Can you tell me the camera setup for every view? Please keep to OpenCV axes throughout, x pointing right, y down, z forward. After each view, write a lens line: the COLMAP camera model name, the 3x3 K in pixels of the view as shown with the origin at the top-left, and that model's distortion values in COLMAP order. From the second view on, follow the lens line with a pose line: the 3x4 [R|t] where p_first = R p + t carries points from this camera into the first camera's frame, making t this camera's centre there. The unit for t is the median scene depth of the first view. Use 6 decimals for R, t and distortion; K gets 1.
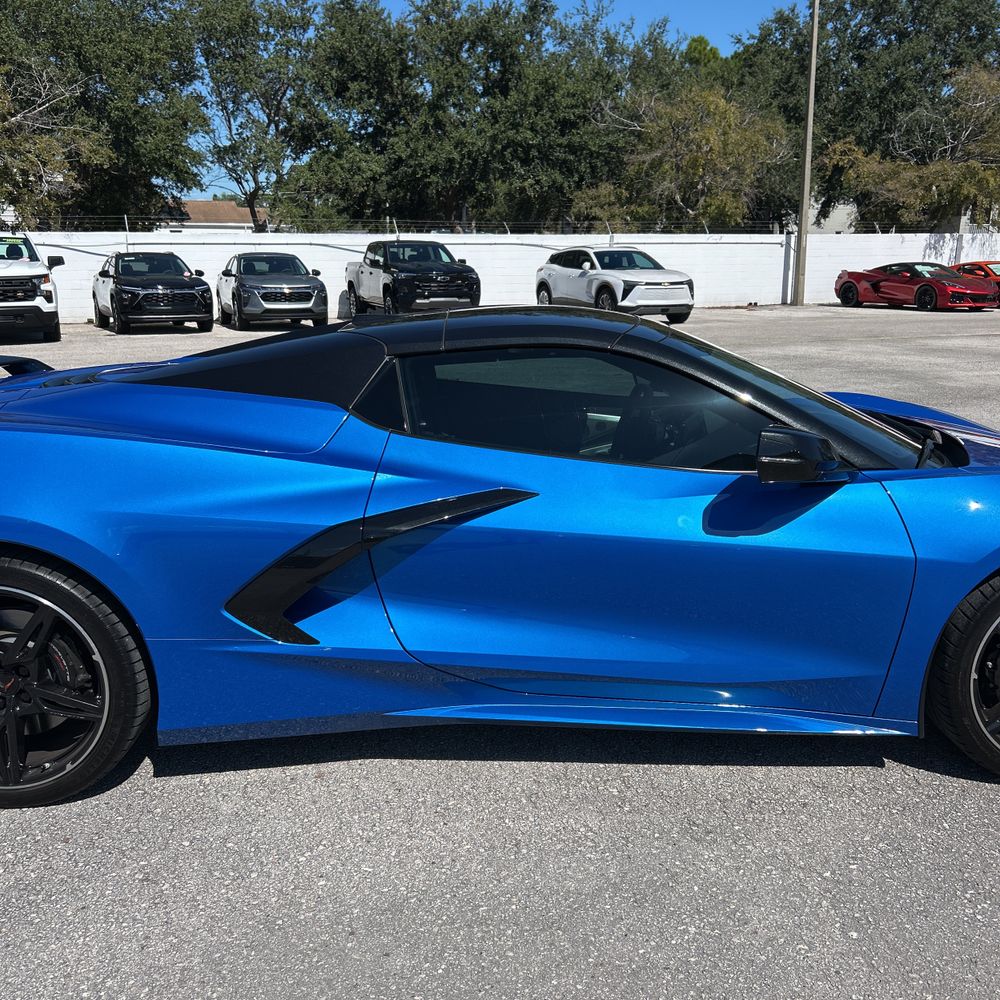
lens RADIAL K [[1031.2, 0, 500.0], [0, 1031.2, 500.0], [0, 0, 1]] dist [0.035152, -0.033649]
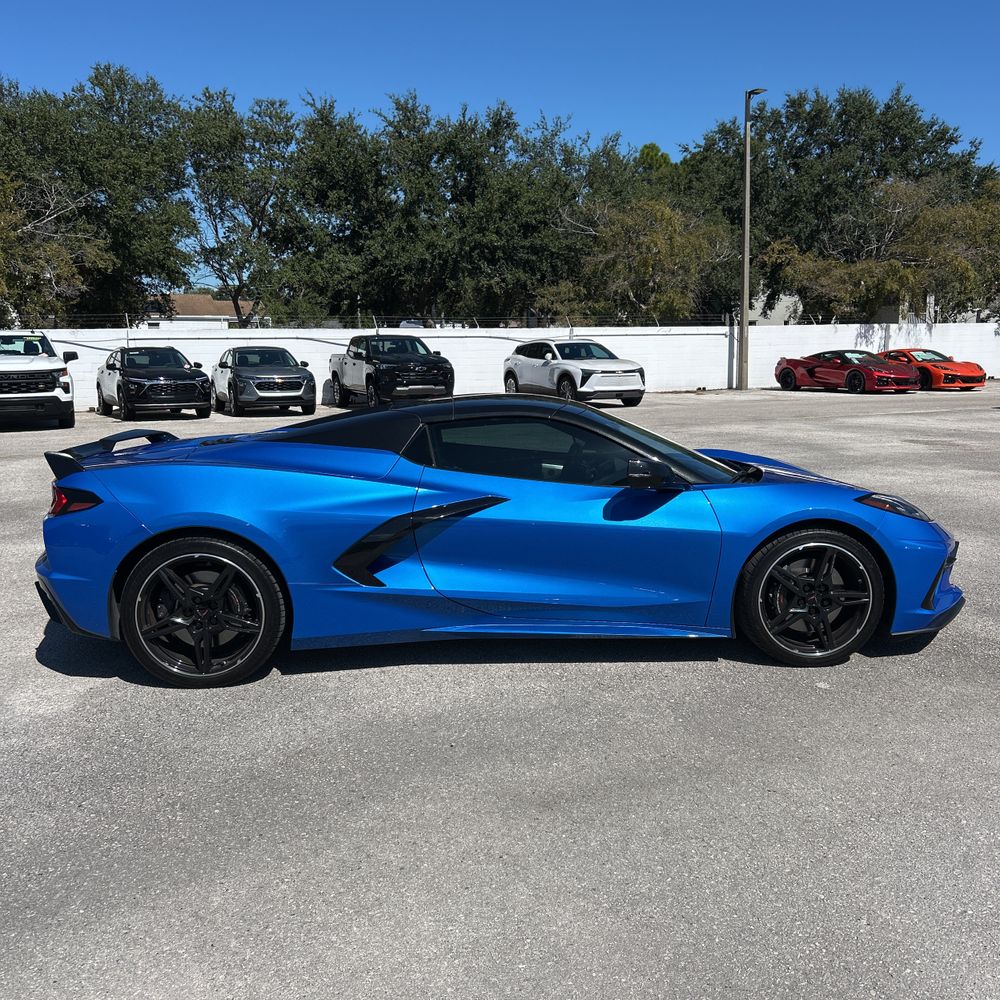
lens RADIAL K [[1028.4, 0, 505.3], [0, 1028.4, 482.6], [0, 0, 1]] dist [0.119082, -0.277305]
pose [[0.999295, -0.011899, 0.035610, -0.003276], [0.015324, 0.995116, -0.097513, 0.013284], [-0.034276, 0.097990, 0.994597, -0.072776]]
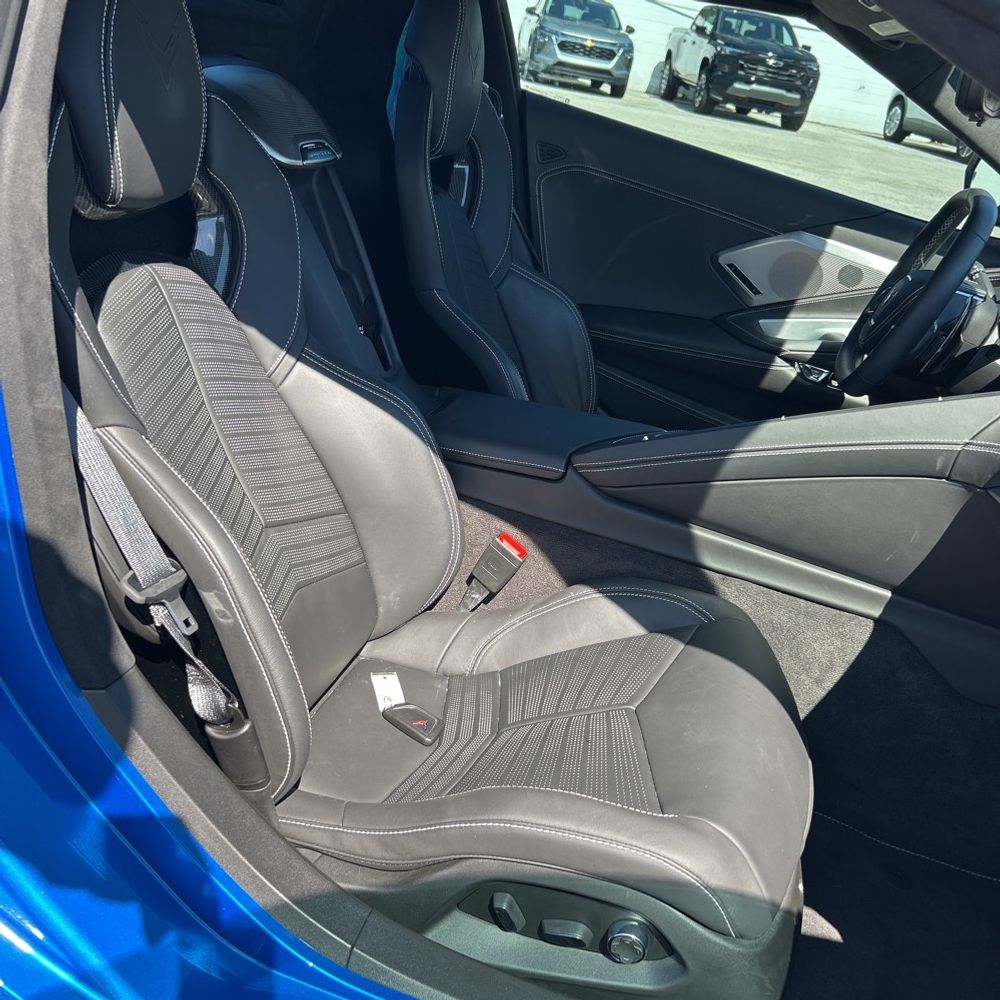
lens RADIAL K [[1031.2, 0, 500.0], [0, 1031.2, 500.0], [0, 0, 1]] dist [0.035152, -0.033649]
pose [[0.934960, 0.282122, -0.215073, 0.011598], [-0.237485, 0.948128, 0.211317, -0.005810], [0.263533, -0.146497, 0.953462, 0.077115]]
